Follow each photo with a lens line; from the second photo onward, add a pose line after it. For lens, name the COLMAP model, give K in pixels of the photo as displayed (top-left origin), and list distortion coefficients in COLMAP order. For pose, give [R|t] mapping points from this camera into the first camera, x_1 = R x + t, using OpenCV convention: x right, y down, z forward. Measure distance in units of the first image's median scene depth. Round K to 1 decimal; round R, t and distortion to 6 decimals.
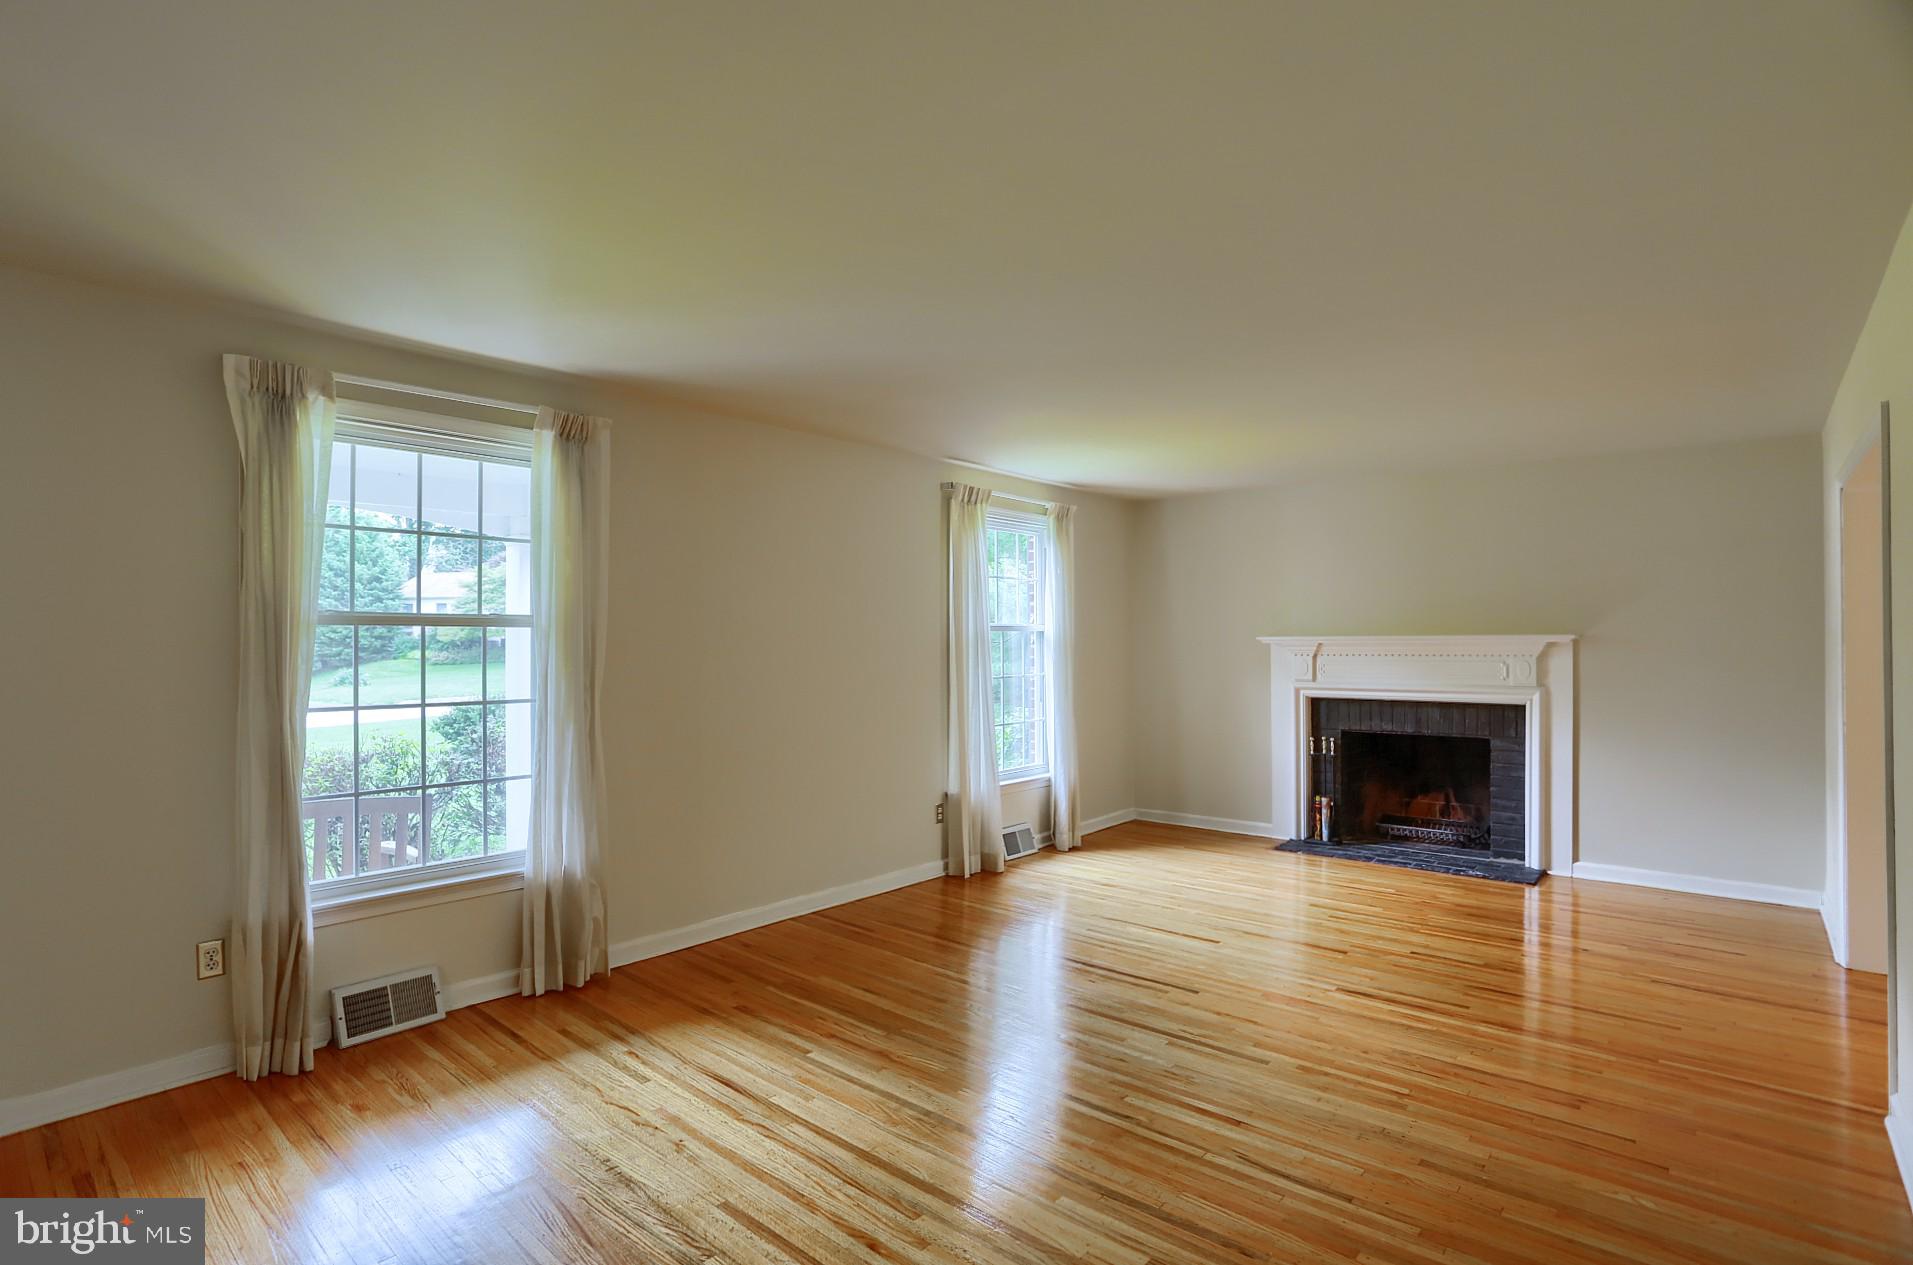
lens RADIAL K [[944.6, 0, 956.5], [0, 944.6, 632.5], [0, 0, 1]] dist [-0.077243, 0.035377]
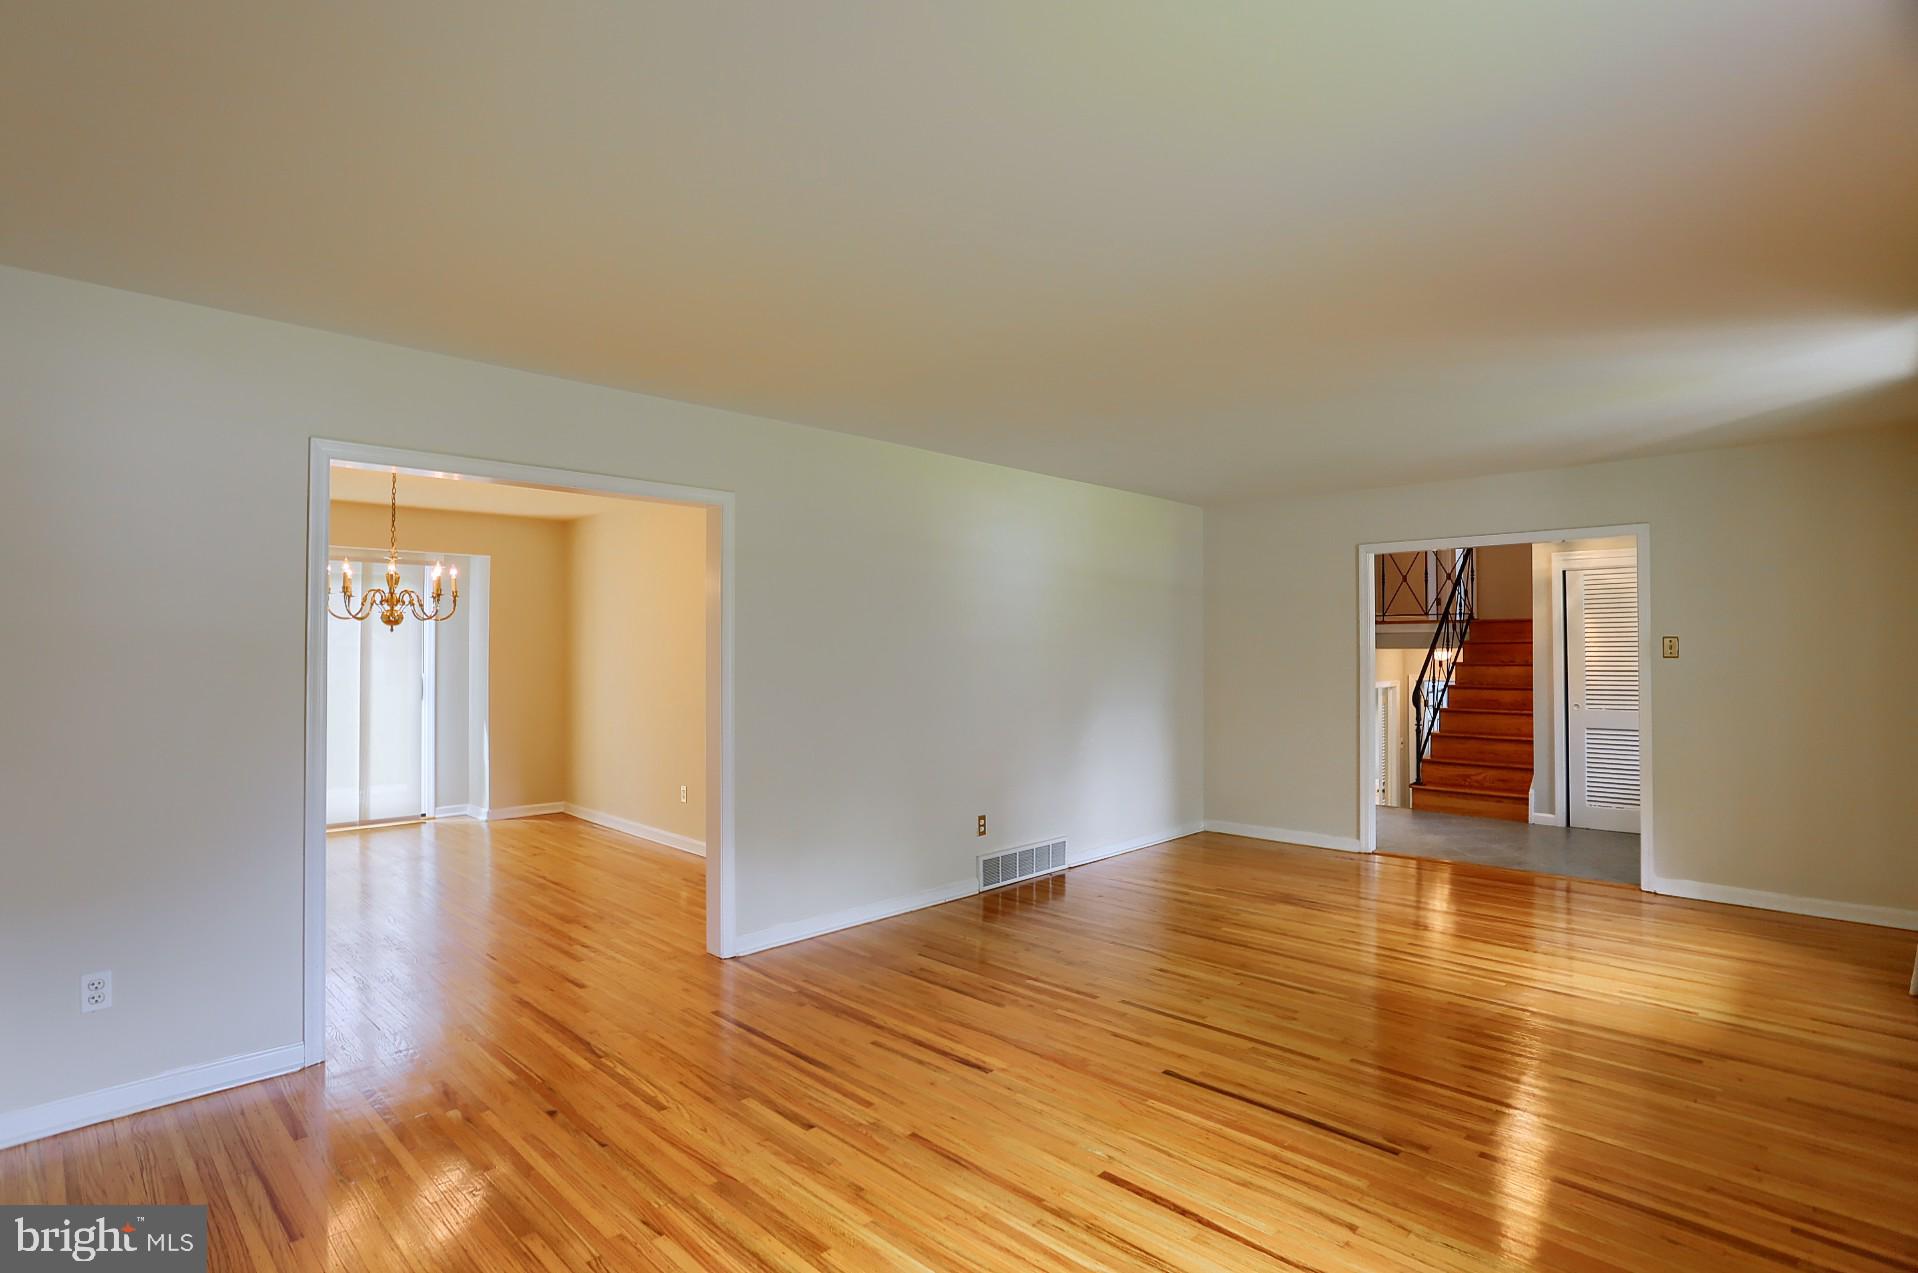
lens RADIAL K [[947.1, 0, 959.0], [0, 947.1, 636.5], [0, 0, 1]] dist [-0.077243, 0.035377]
pose [[-0.998034, 0.006285, 0.062355, 0.255204], [0.004721, 0.999671, -0.025198, 0.013458], [-0.062493, -0.024854, -0.997736, 1.214655]]
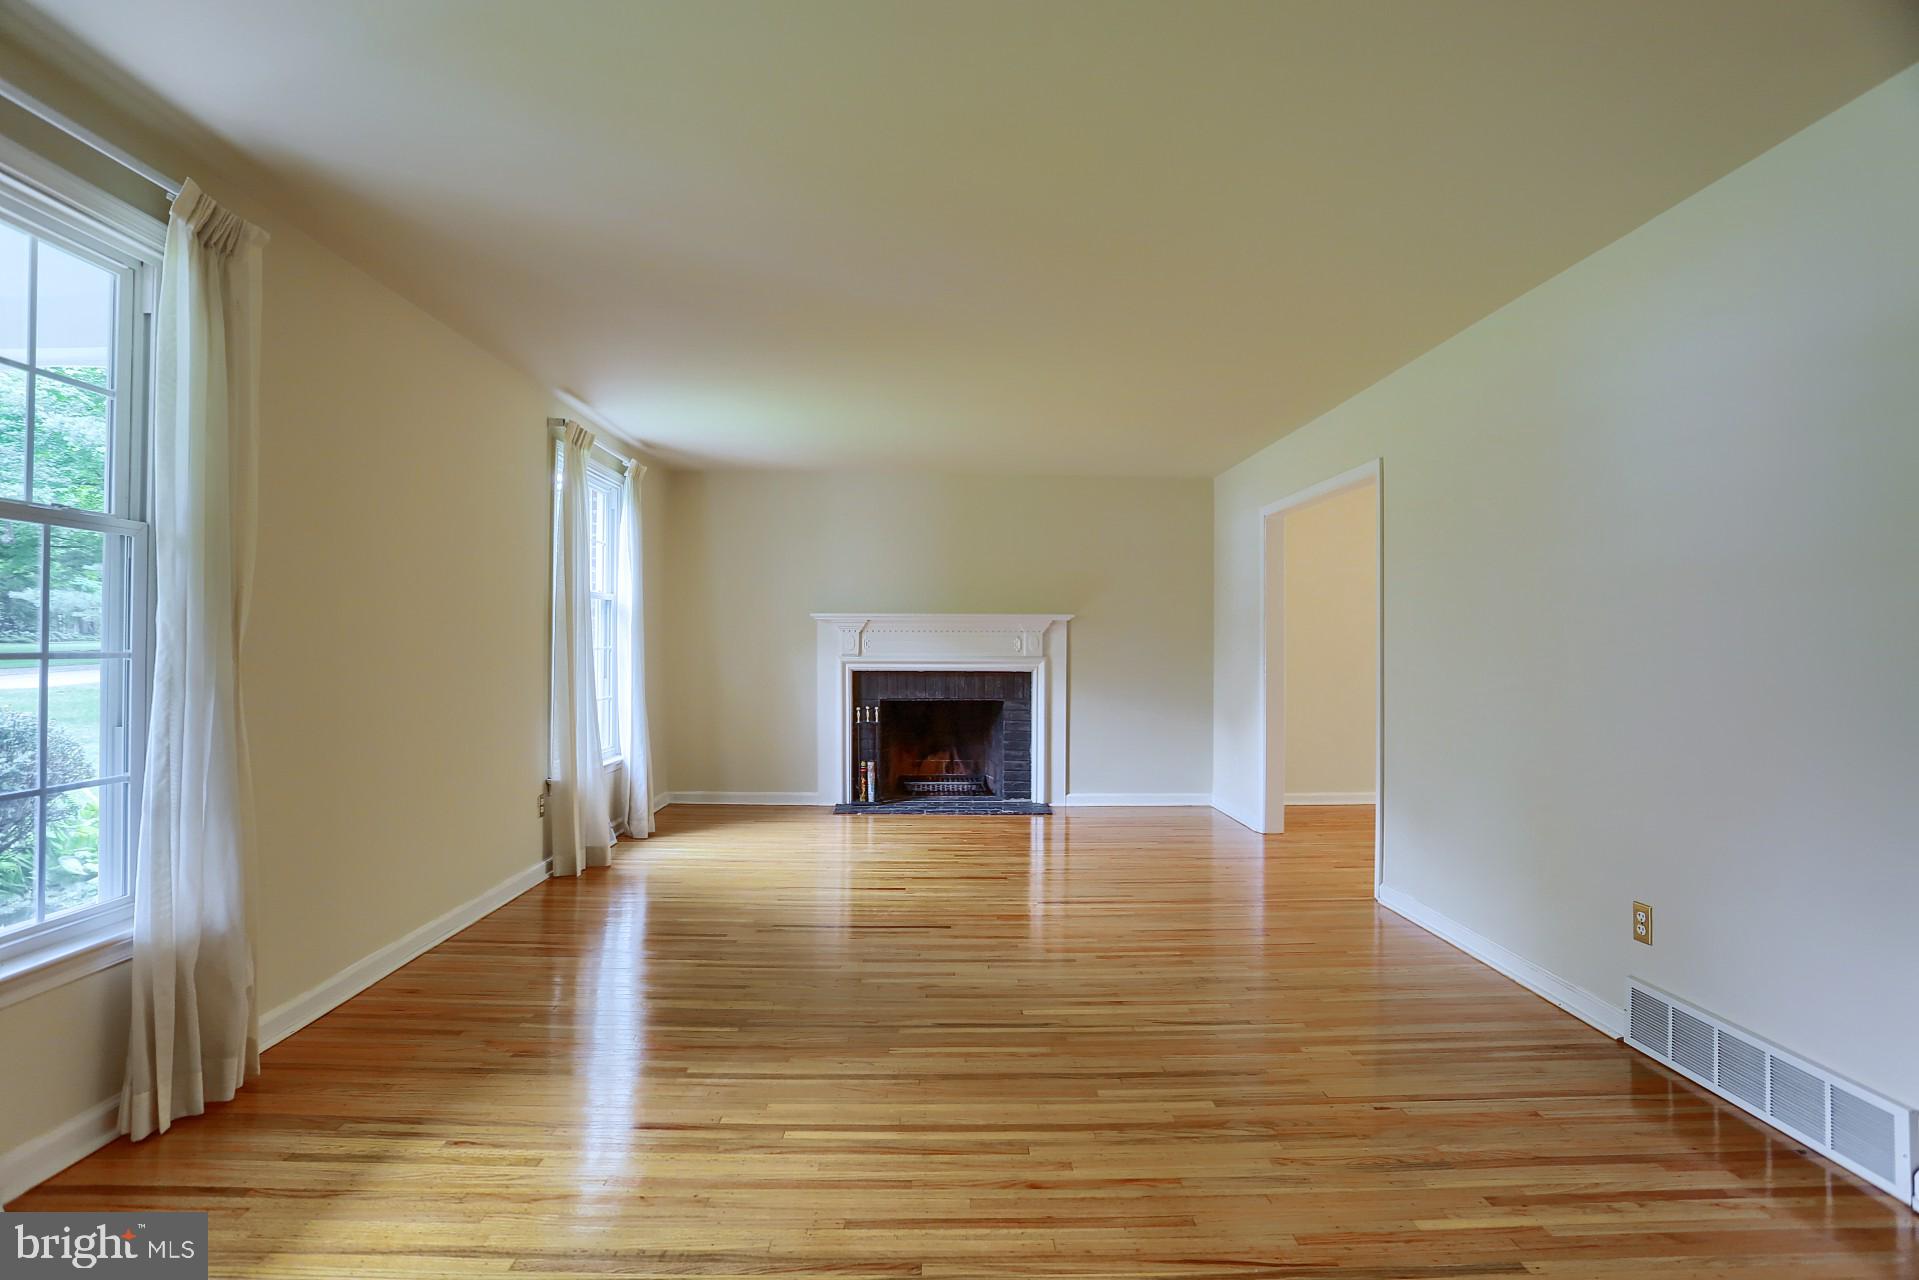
lens RADIAL K [[947.6, 0, 959.5], [0, 947.6, 640.0], [0, 0, 1]] dist [-0.077243, 0.035377]
pose [[0.739954, 0.010512, 0.672576, -0.305142], [-0.014233, 0.999899, 0.000031, 0.037410], [-0.672507, -0.009595, 0.740029, 0.128454]]
